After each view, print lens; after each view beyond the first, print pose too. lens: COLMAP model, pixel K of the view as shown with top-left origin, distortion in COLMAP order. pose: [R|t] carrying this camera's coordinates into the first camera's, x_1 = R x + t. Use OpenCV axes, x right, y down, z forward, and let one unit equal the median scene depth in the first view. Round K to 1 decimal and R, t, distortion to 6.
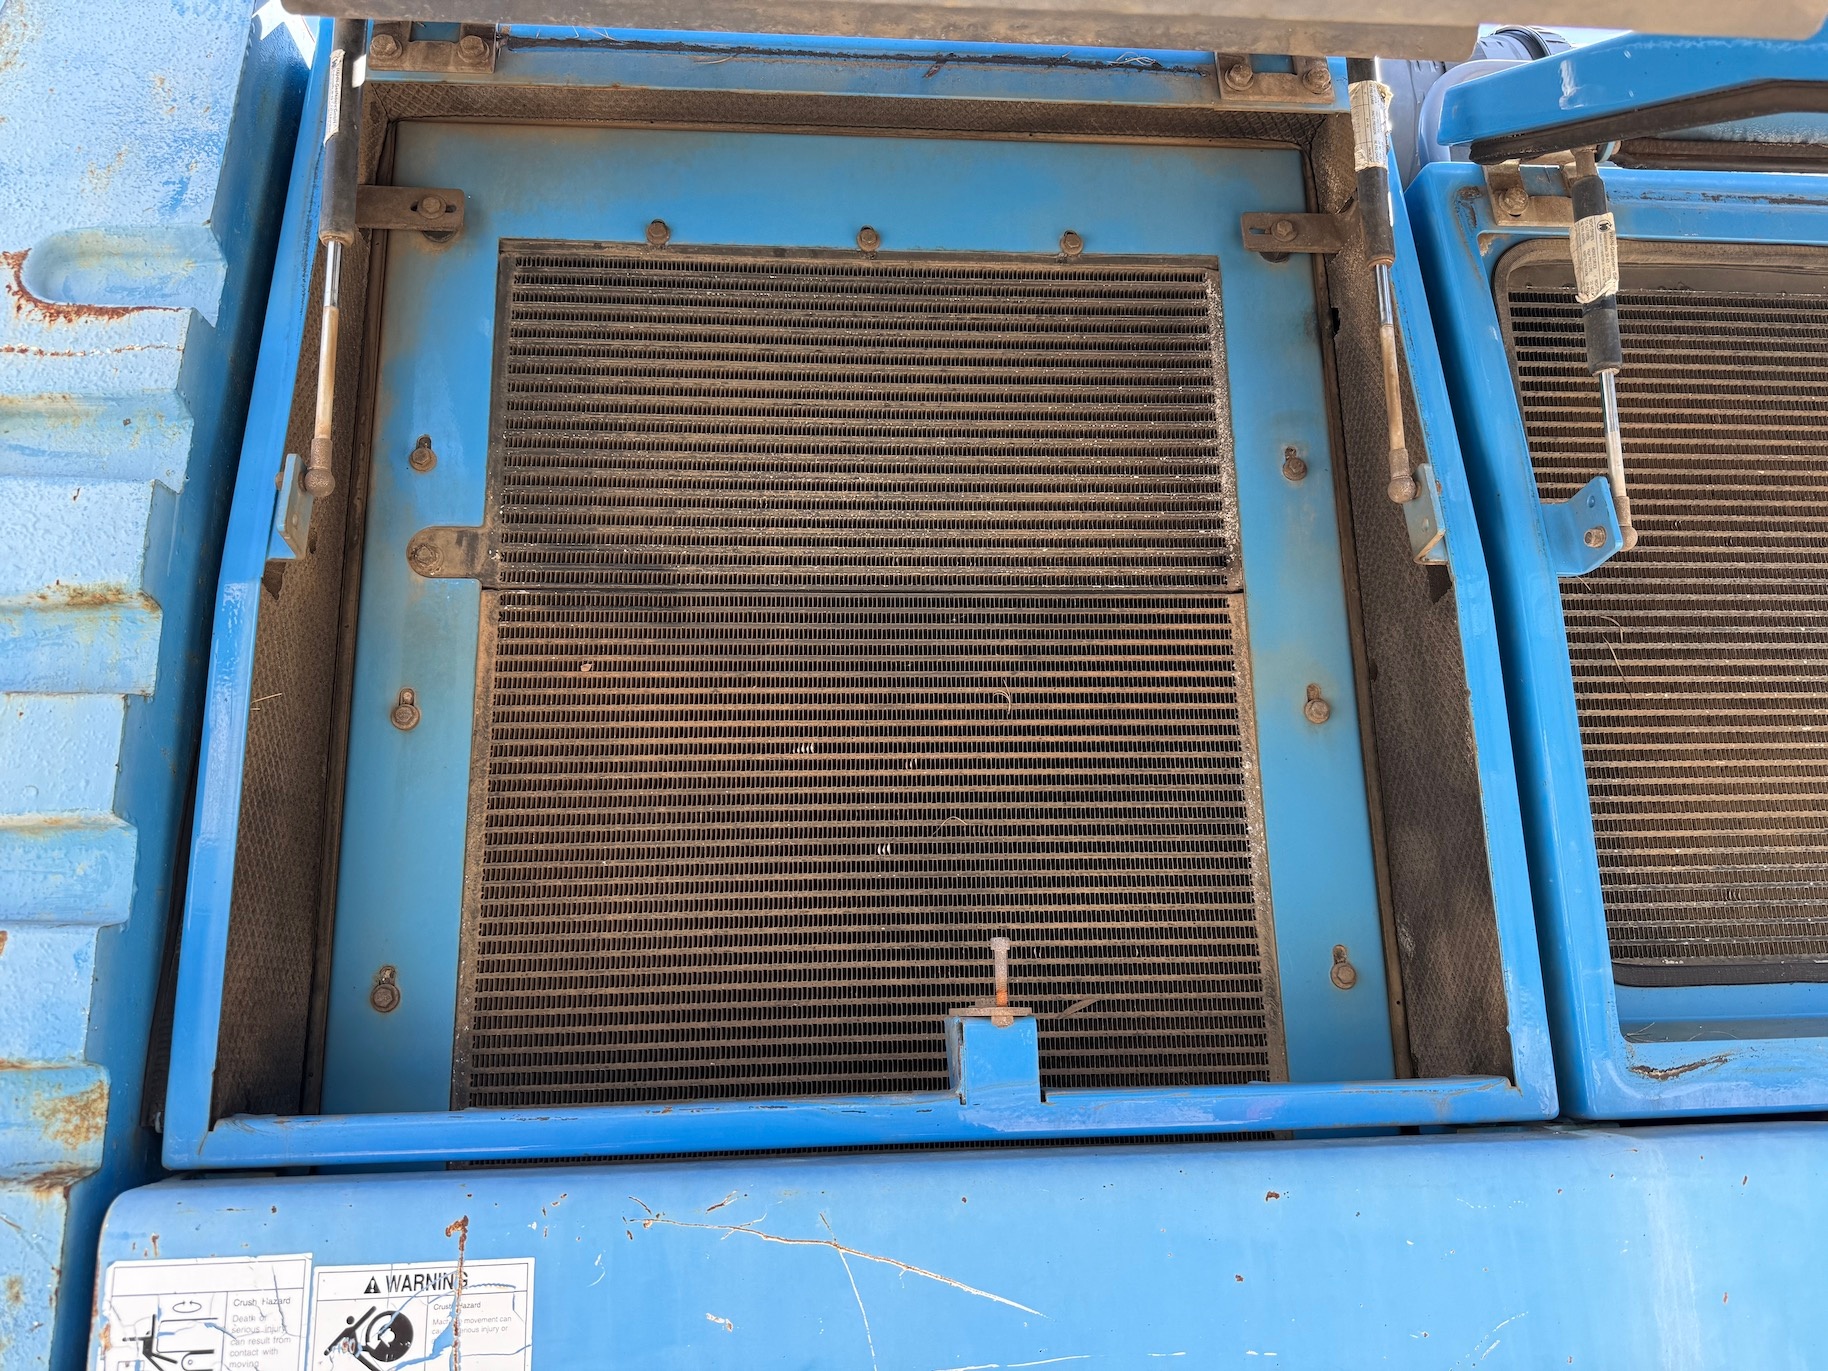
lens RADIAL K [[1327.4, 0, 913.2], [0, 1327.4, 665.0], [0, 0, 1]] dist [0.049162, -0.064204]
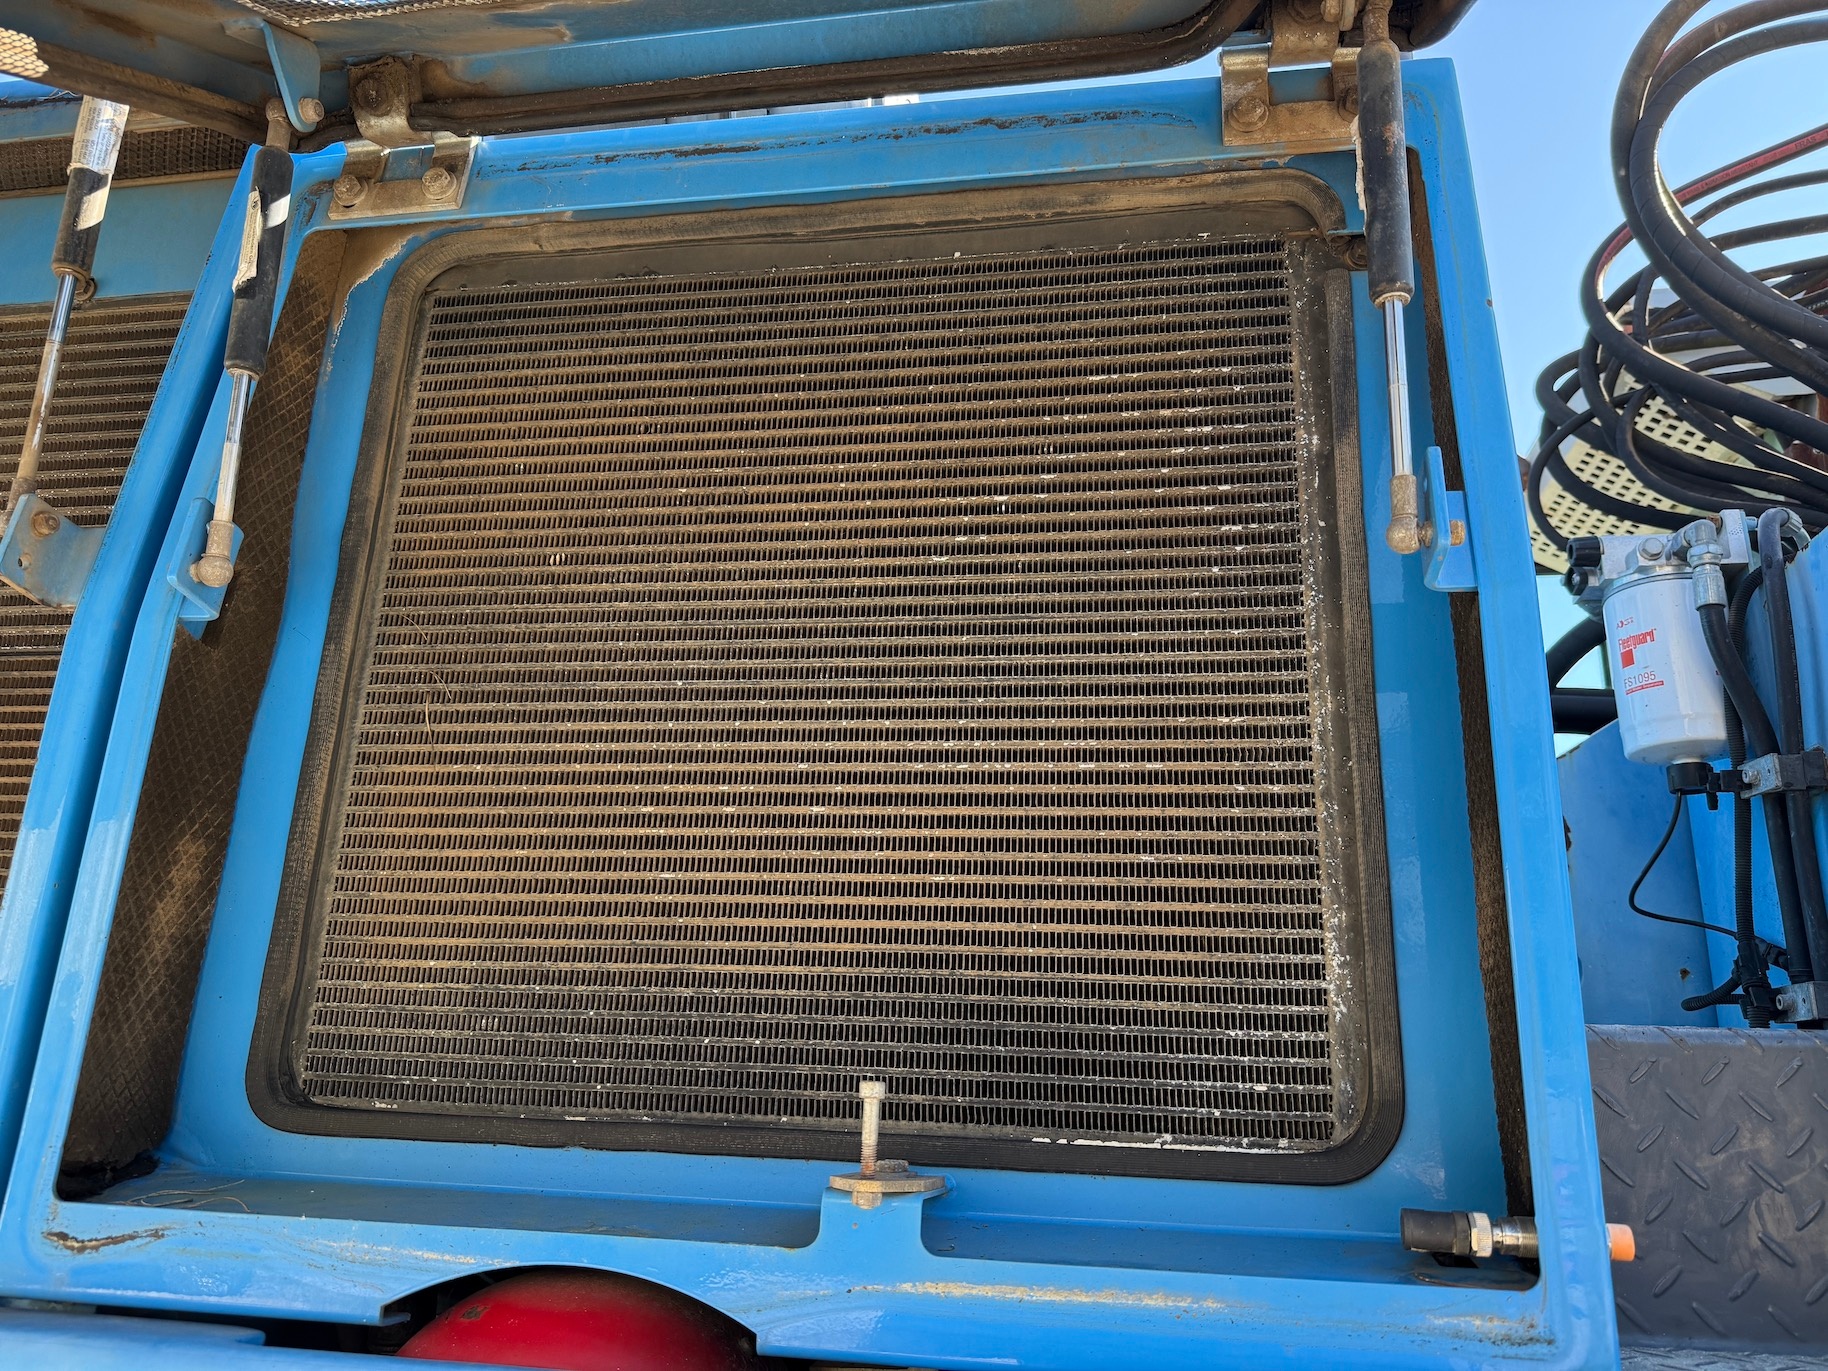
lens RADIAL K [[1290.5, 0, 925.2], [0, 1290.5, 675.0], [0, 0, 1]] dist [0.088822, -0.125423]
pose [[0.962274, -0.015597, -0.271635, 1.024623], [-0.000231, 0.998309, -0.058137, 0.012295], [0.272082, 0.056007, 0.960643, 0.311114]]
